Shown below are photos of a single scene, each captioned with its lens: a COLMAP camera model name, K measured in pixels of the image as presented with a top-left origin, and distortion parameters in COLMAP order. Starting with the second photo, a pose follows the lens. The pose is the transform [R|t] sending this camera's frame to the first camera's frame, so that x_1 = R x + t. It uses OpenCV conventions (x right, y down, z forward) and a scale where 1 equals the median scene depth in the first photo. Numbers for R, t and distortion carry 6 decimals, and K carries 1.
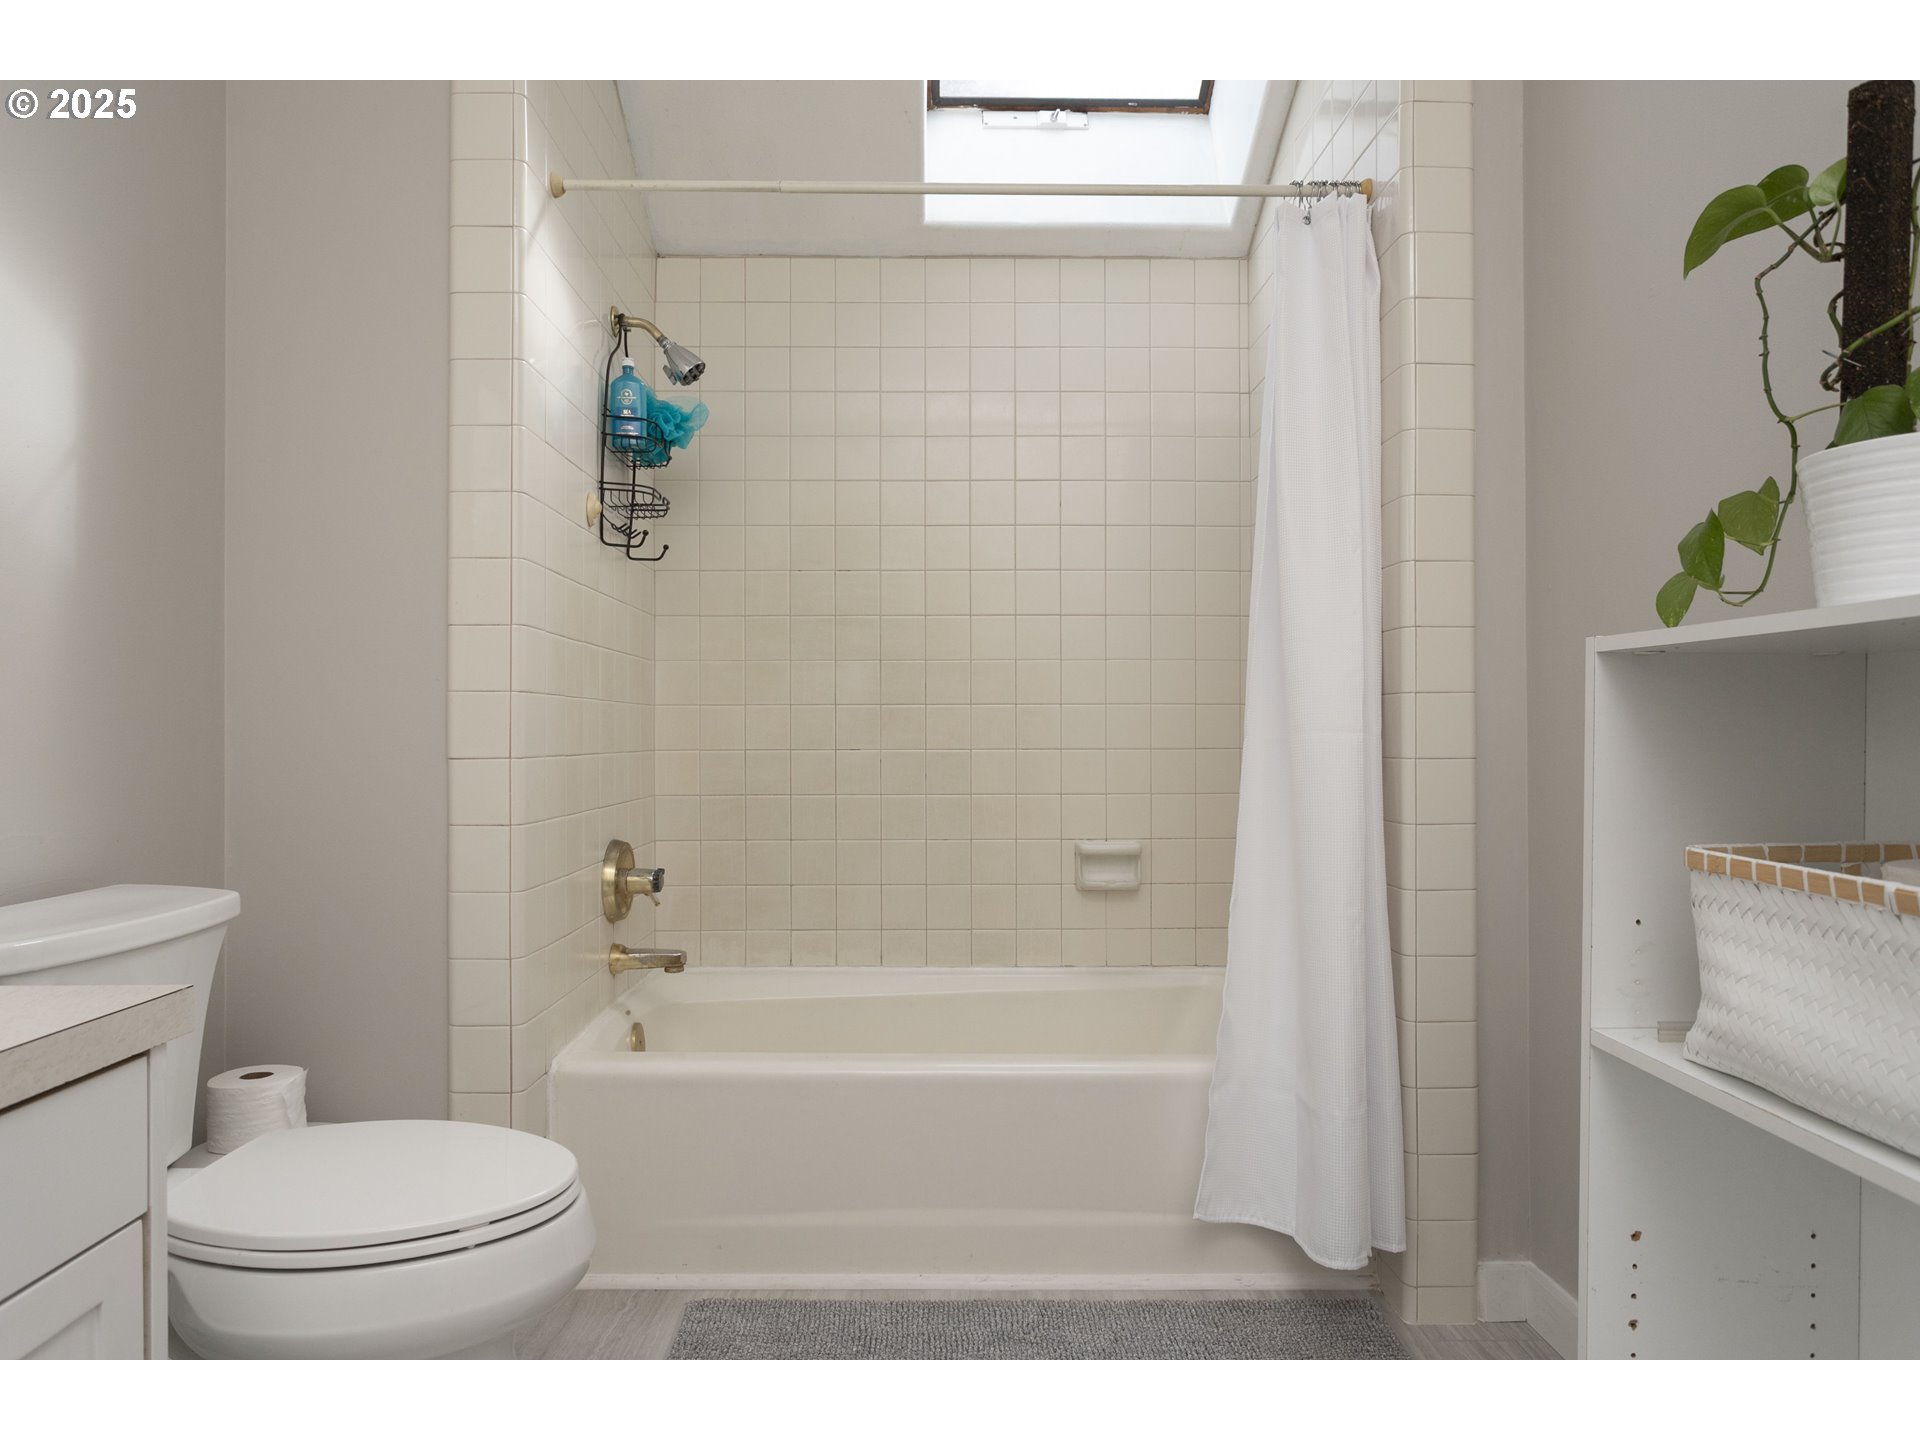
lens RADIAL K [[1142.6, 0, 962.2], [0, 1142.6, 727.9], [0, 0, 1]] dist [0.002270, -0.016363]
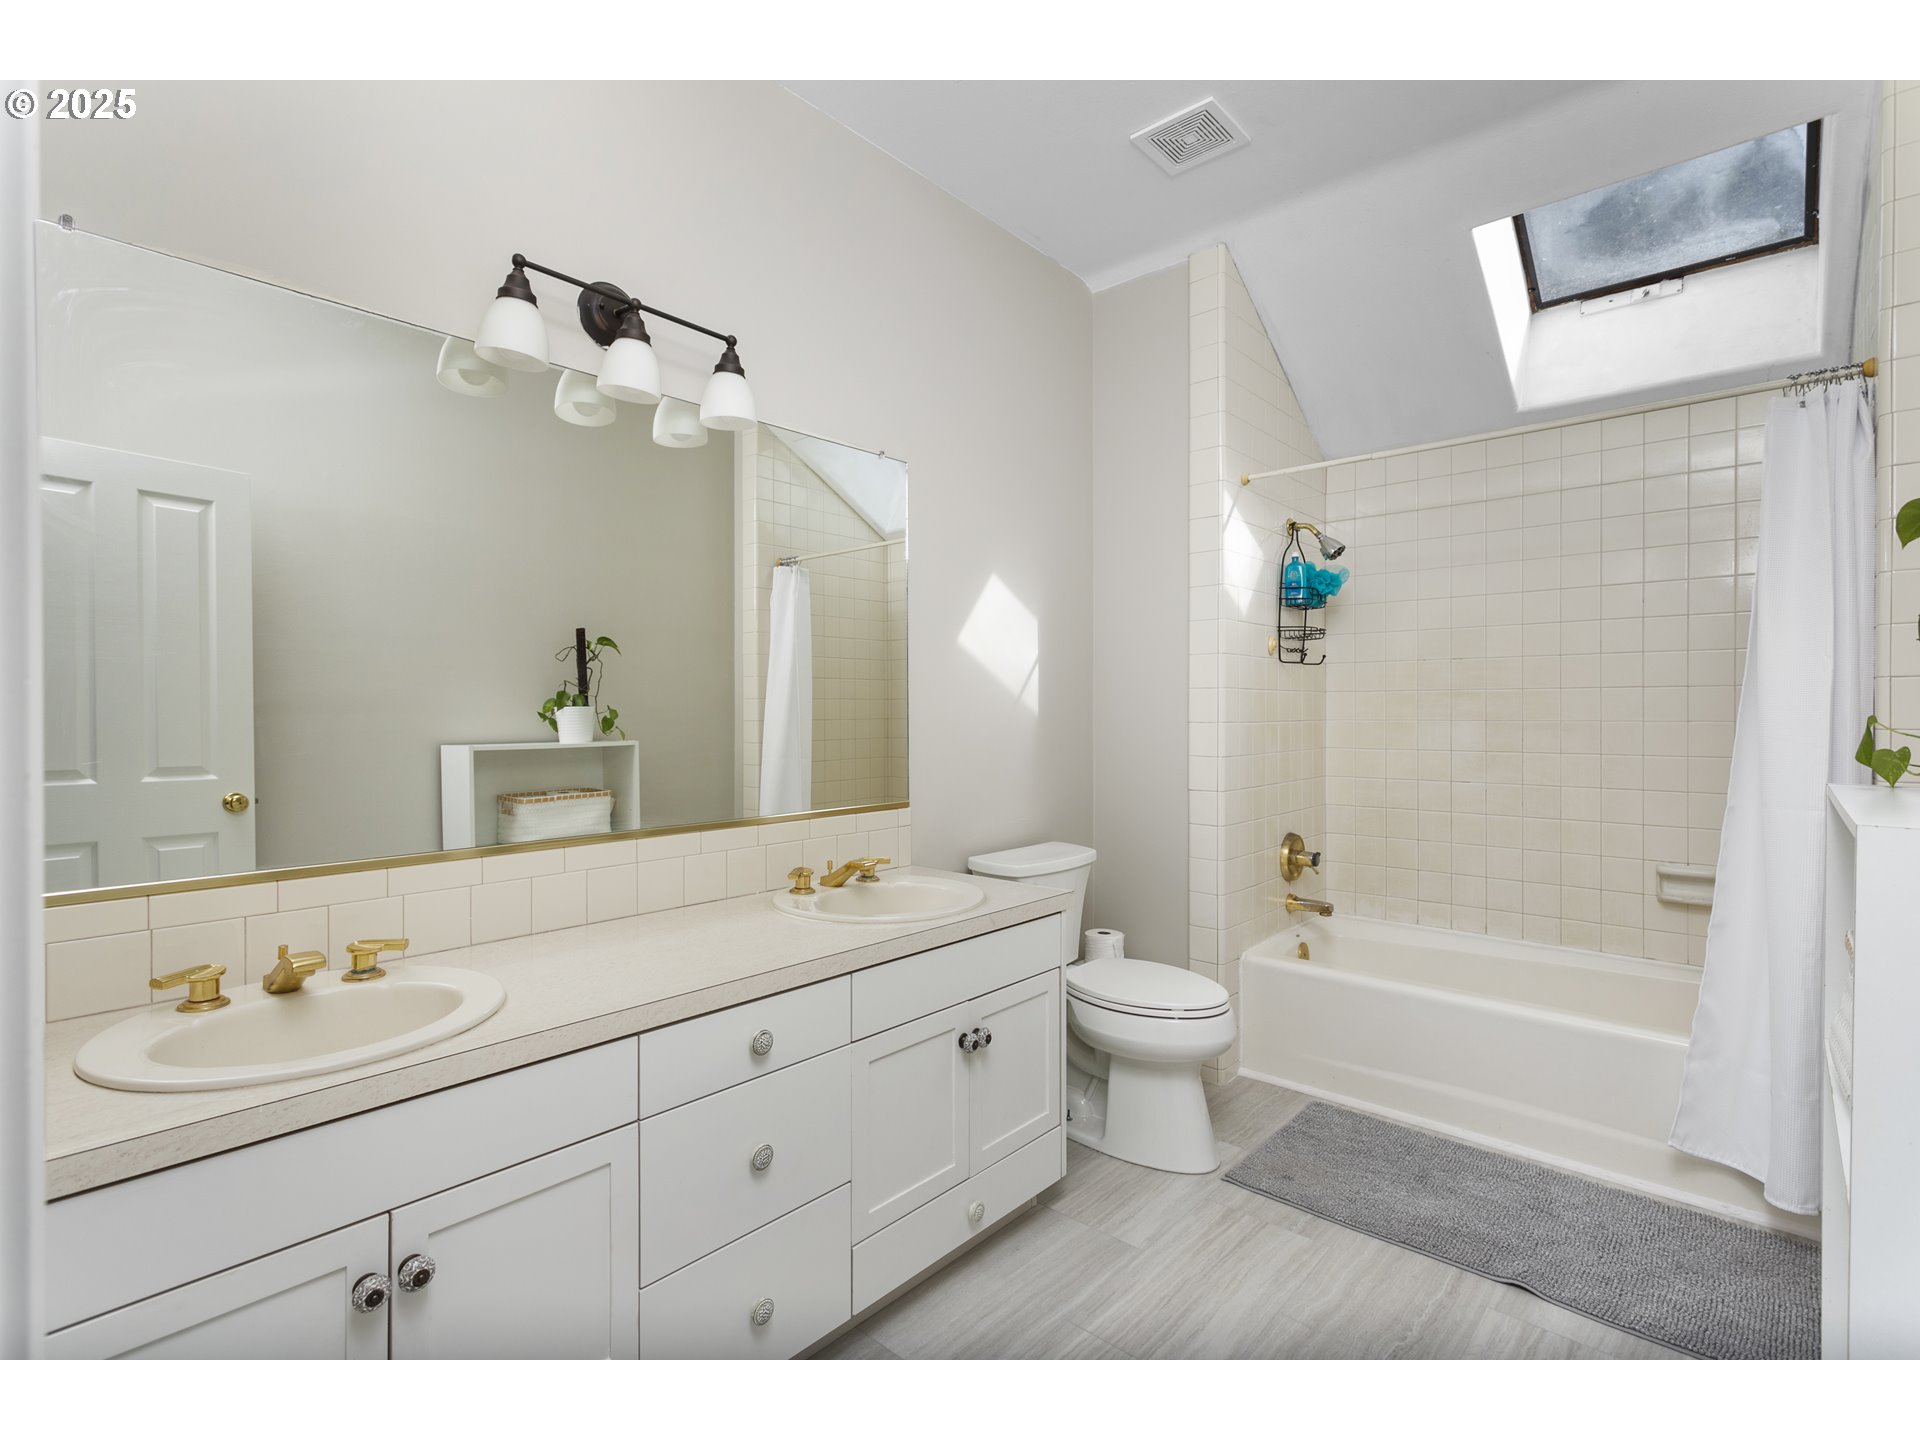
lens RADIAL K [[935.6, 0, 955.2], [0, 935.6, 707.3], [0, 0, 1]] dist [-0.002809, 0.000327]
pose [[0.737127, 0.002570, -0.675749, 0.278120], [0.000862, 0.999988, 0.004744, -0.099219], [0.675753, -0.004079, 0.737117, -0.373901]]
